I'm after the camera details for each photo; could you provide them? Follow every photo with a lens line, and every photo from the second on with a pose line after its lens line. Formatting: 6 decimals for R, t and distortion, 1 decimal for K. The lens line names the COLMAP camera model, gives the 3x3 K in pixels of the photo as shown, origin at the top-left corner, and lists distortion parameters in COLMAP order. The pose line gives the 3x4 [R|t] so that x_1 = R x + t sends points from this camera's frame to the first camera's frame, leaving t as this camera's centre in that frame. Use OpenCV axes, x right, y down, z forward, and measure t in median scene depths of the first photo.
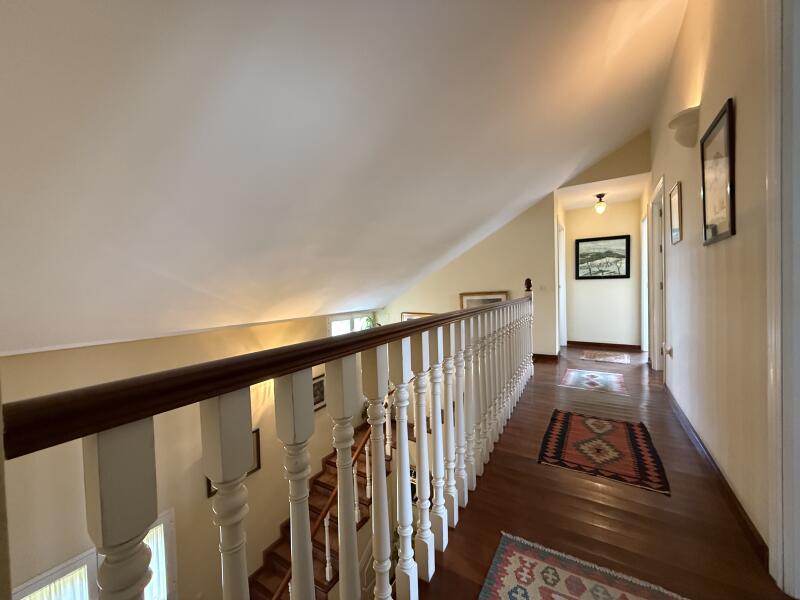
lens RADIAL K [[318.2, 0, 400.1], [0, 318.2, 298.3], [0, 0, 1]] dist [-0.000373, 0.000465]
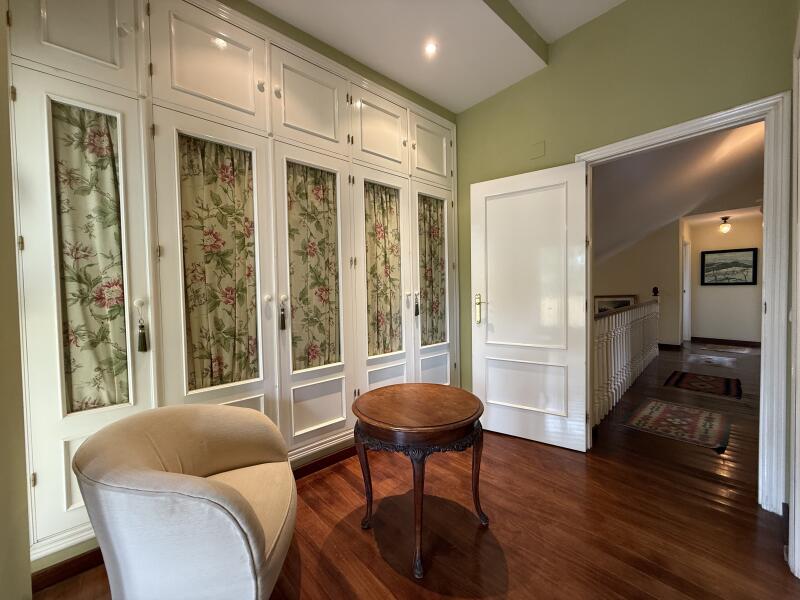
lens RADIAL K [[318.2, 0, 400.1], [0, 318.2, 298.3], [0, 0, 1]] dist [-0.000373, 0.000465]
pose [[0.961739, 0.012629, -0.273677, -0.228255], [-0.011775, 0.999919, 0.004764, -0.004090], [0.273715, -0.001360, 0.961810, -0.507173]]
